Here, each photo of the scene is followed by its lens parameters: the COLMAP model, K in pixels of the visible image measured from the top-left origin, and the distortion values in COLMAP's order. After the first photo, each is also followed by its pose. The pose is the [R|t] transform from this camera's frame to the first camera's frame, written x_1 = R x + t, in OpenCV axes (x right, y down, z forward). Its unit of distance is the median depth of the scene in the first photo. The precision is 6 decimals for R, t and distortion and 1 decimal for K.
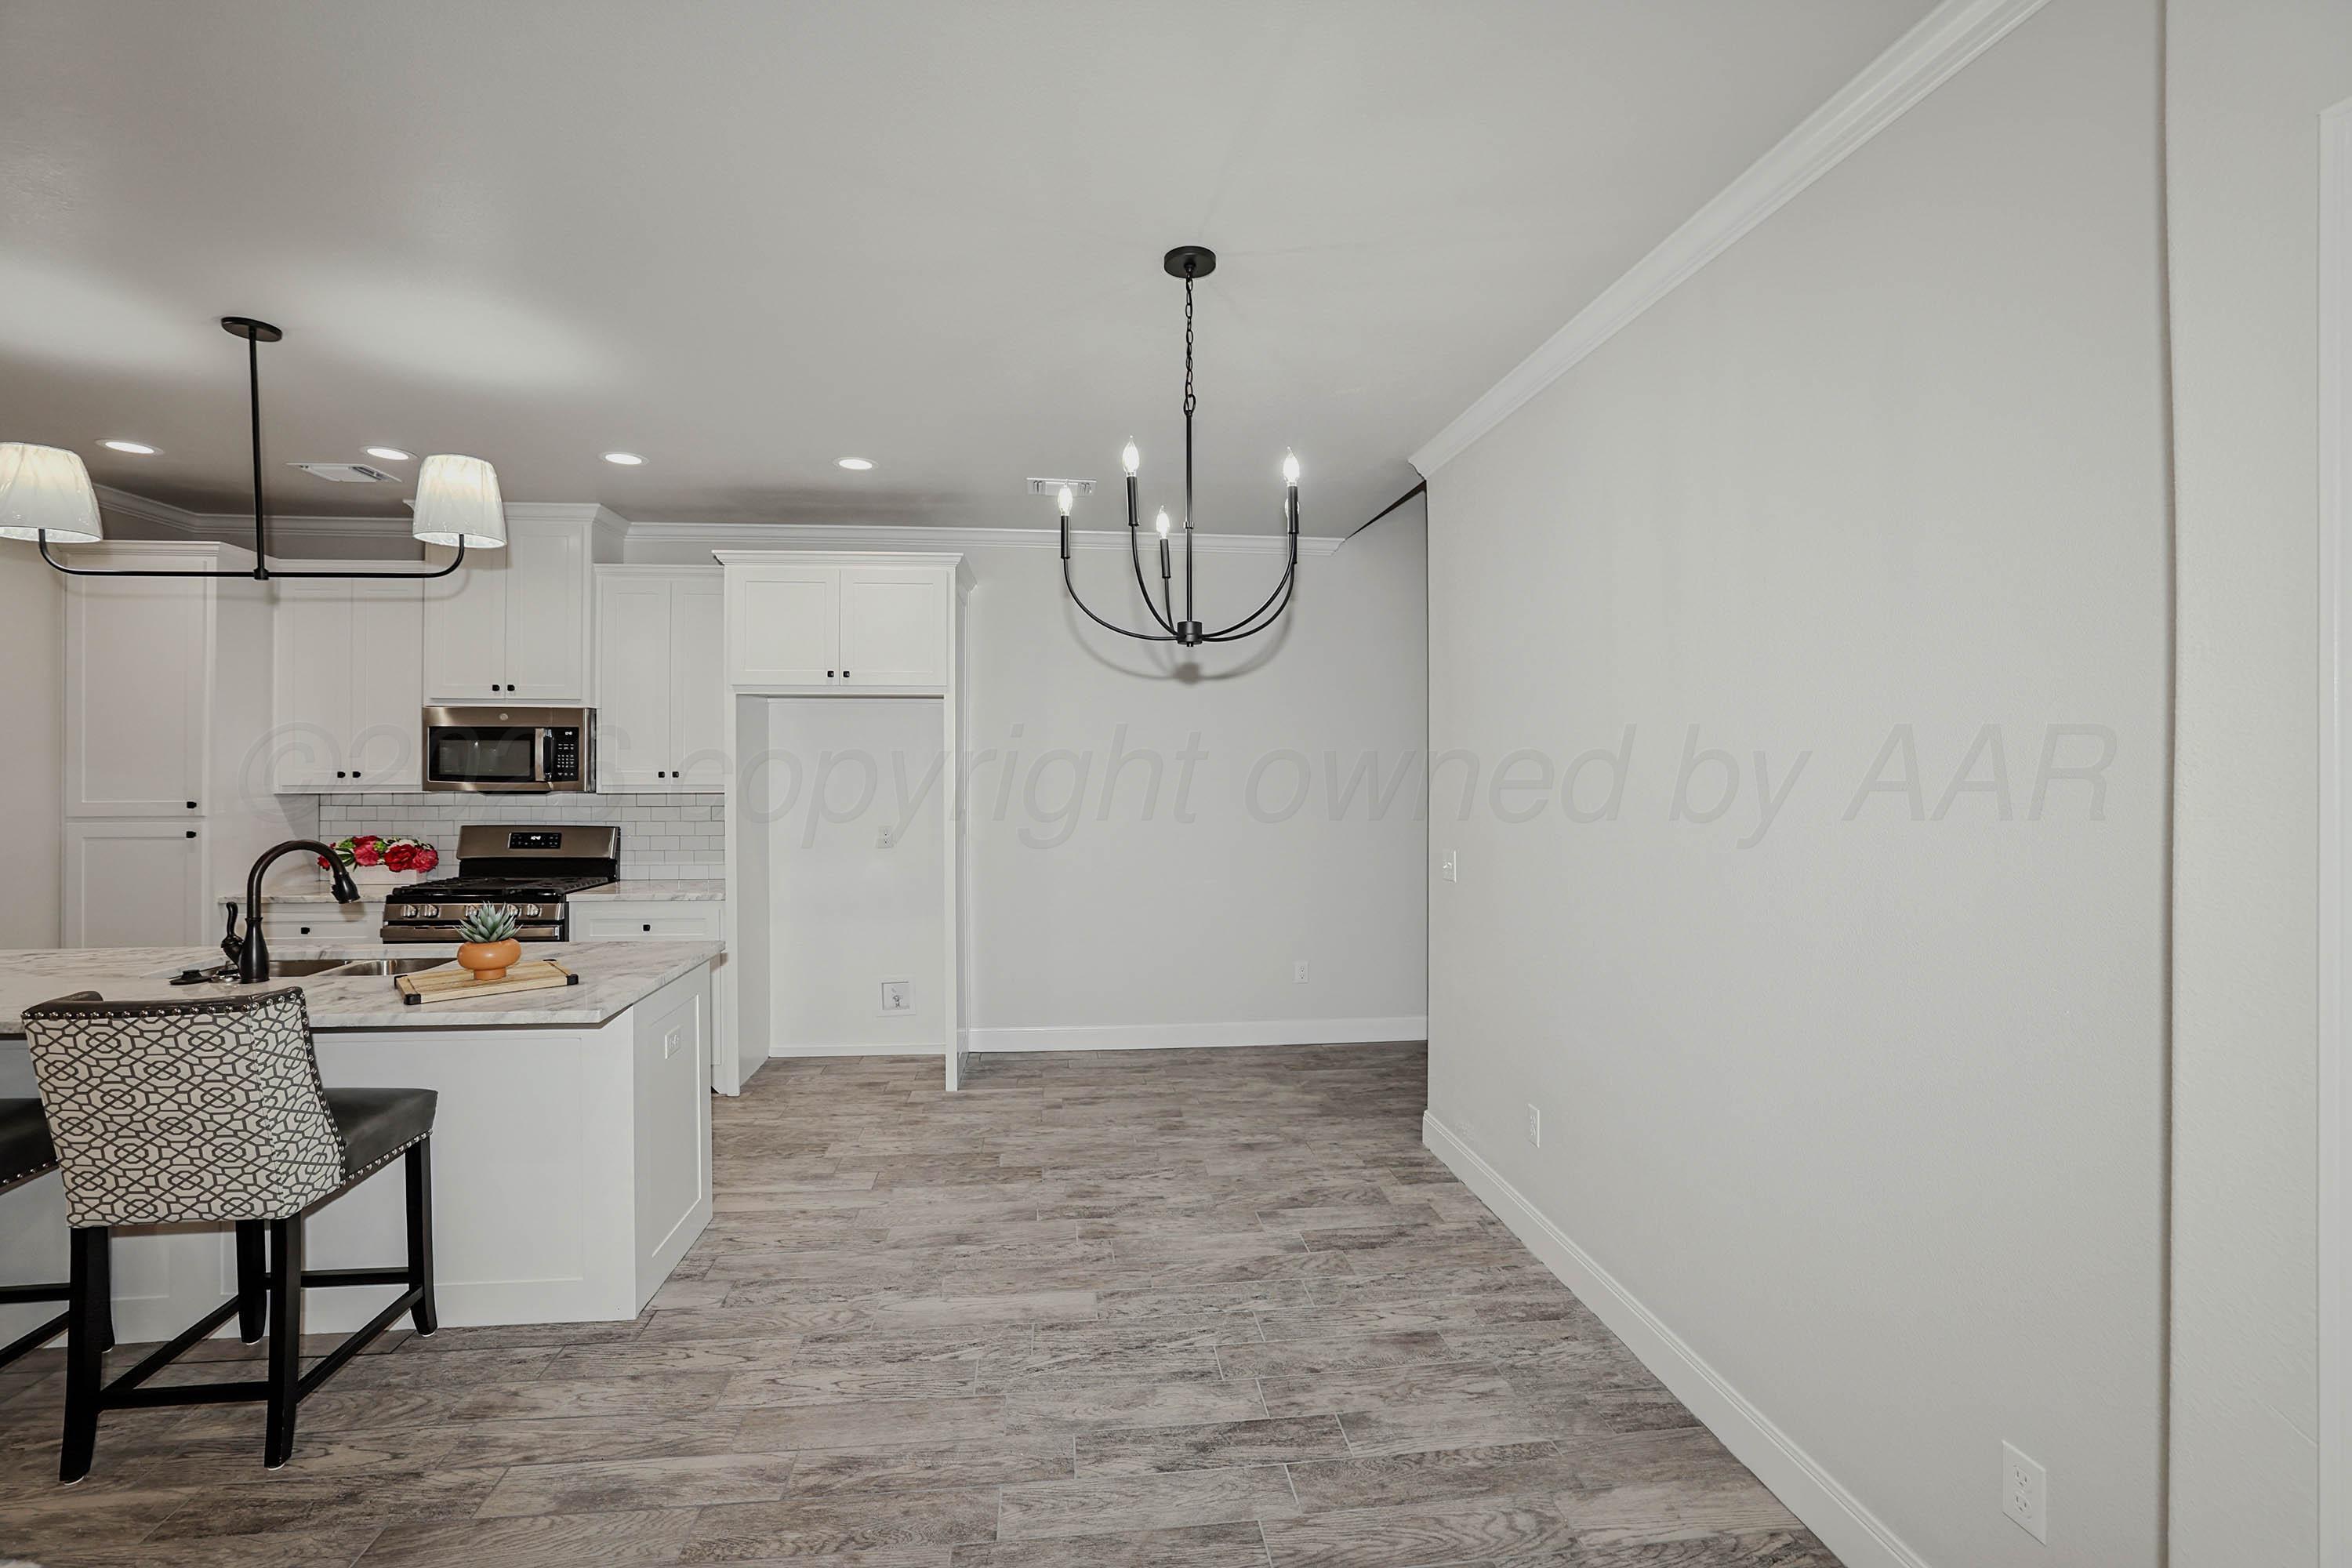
lens RADIAL K [[1029.8, 0, 1152.4], [0, 1029.8, 761.9], [0, 0, 1]] dist [-0.036457, 0.013830]
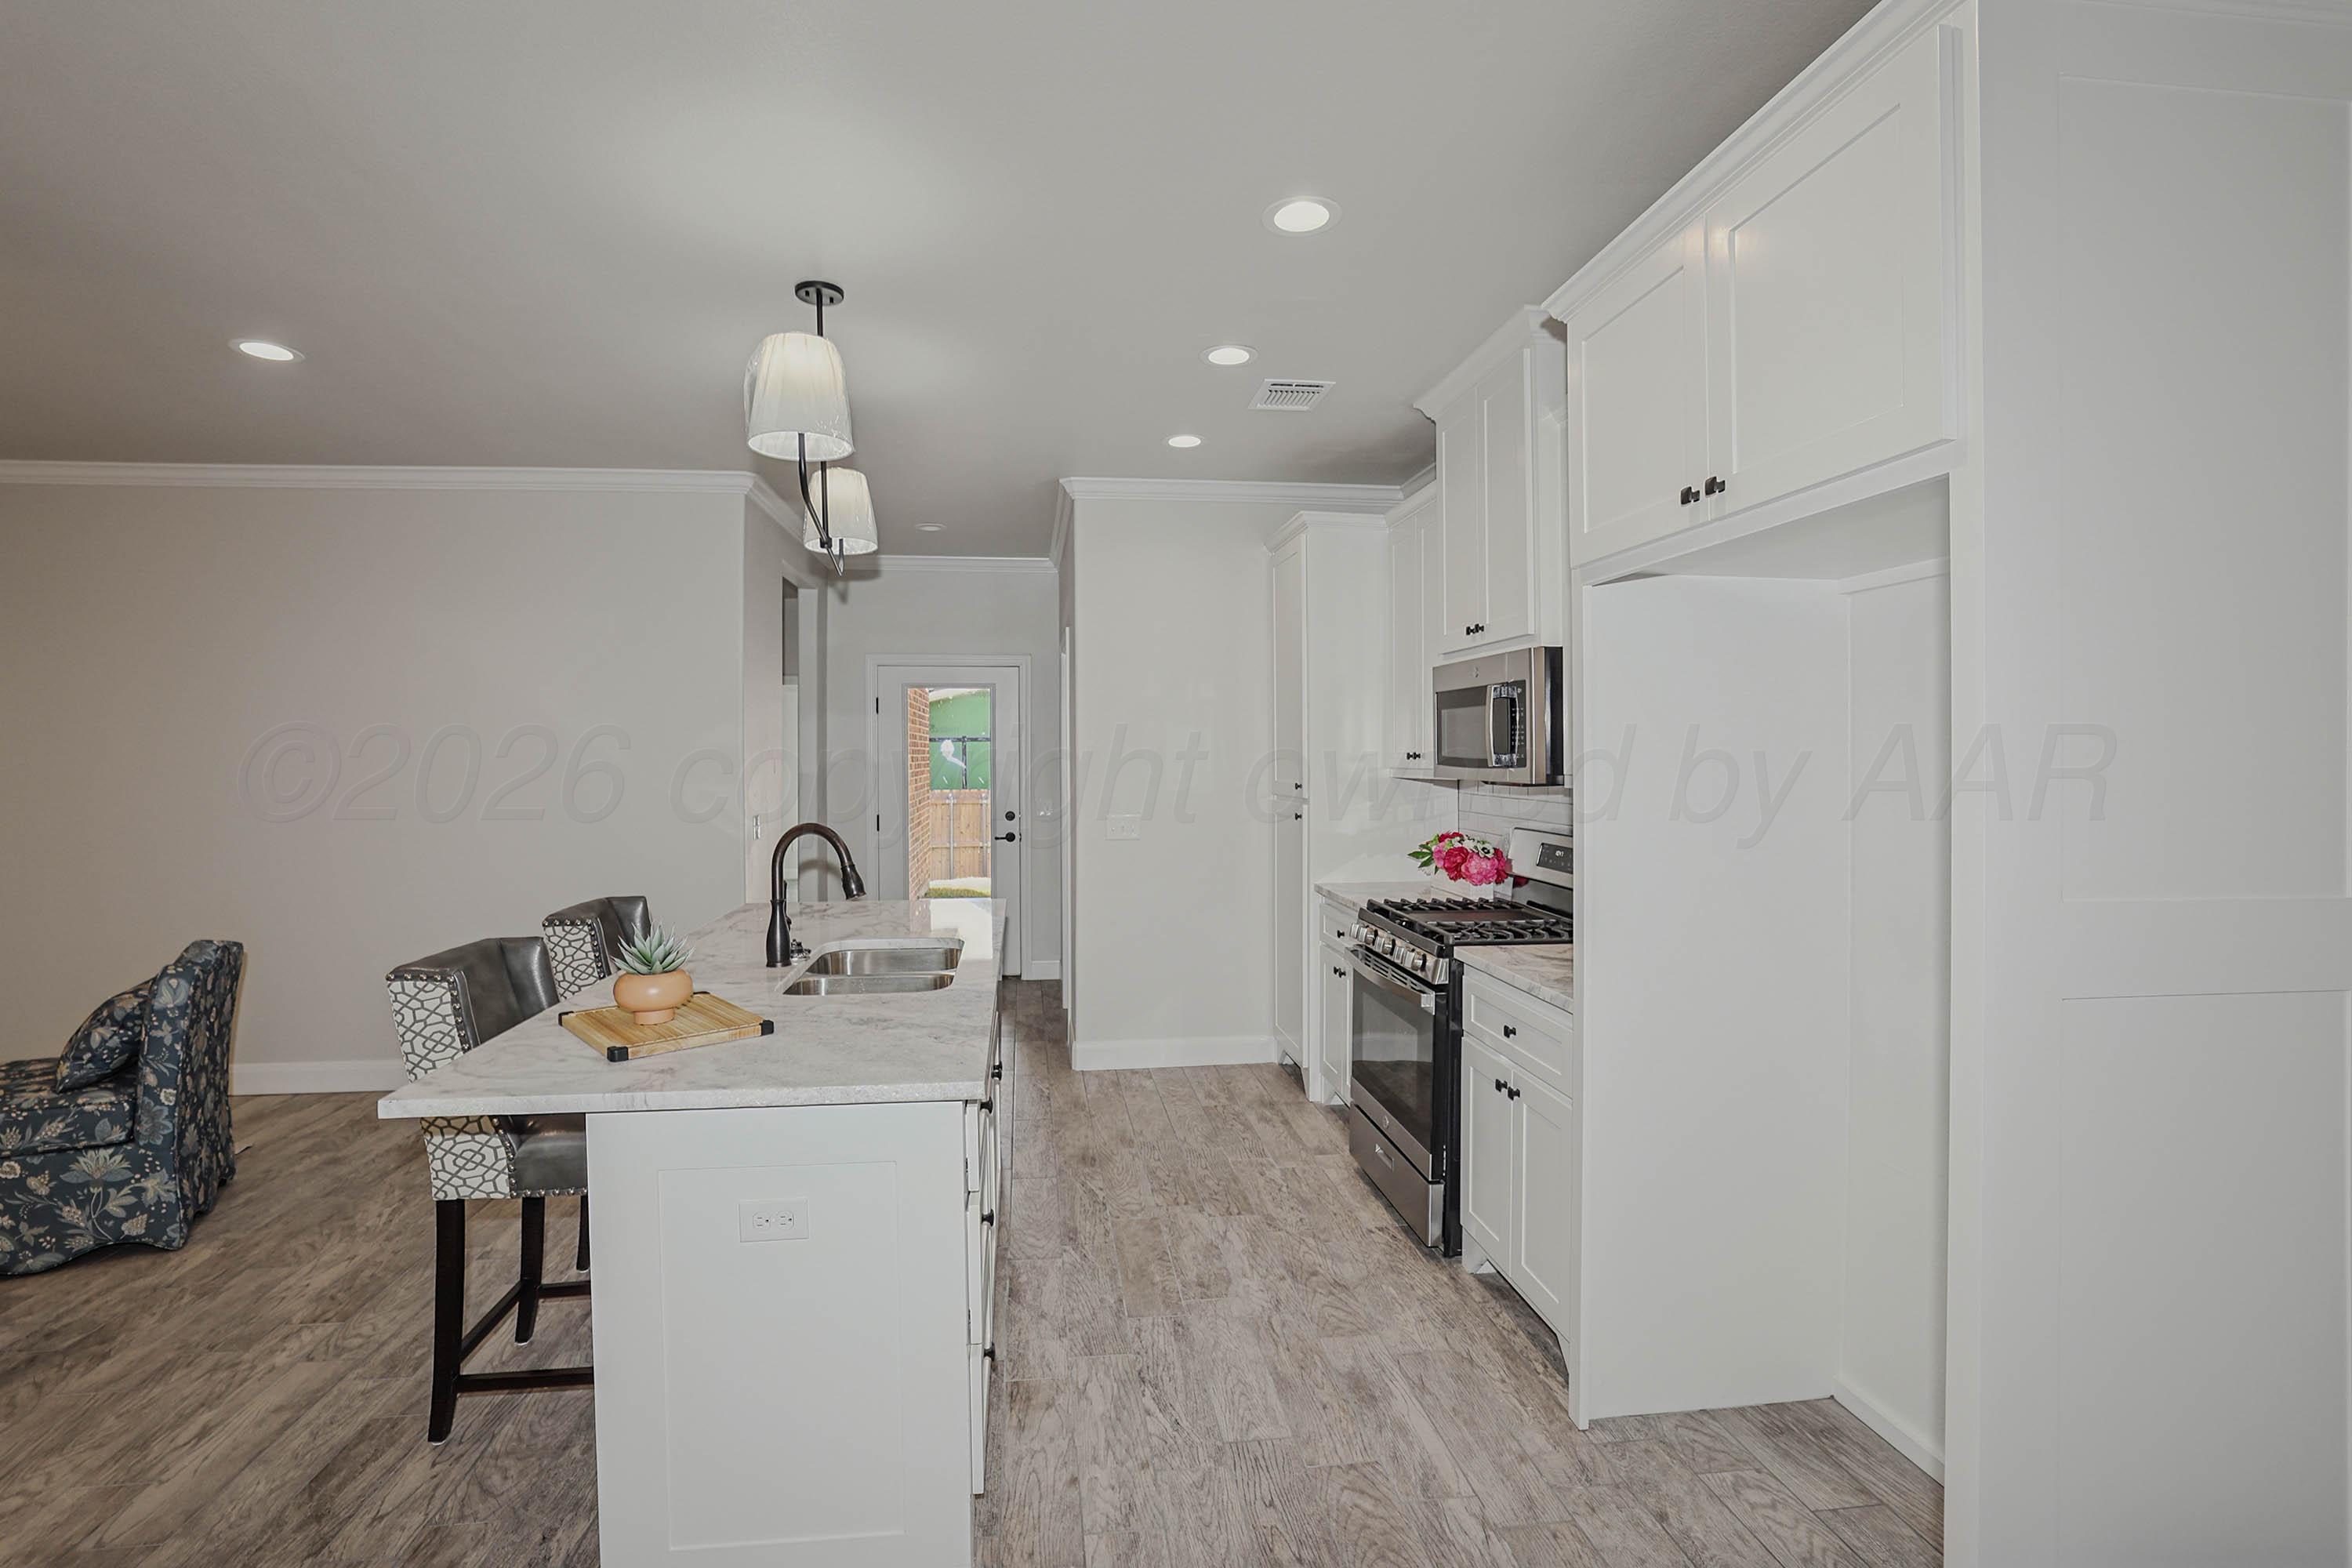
lens RADIAL K [[1069.1, 0, 1143.0], [0, 1069.1, 759.9], [0, 0, 1]] dist [-0.046003, 0.016577]
pose [[0.014467, 0.004929, -0.999883, 0.087867], [0.006192, 0.999968, 0.005019, 0.011014], [0.999876, -0.006264, 0.014436, 0.867700]]
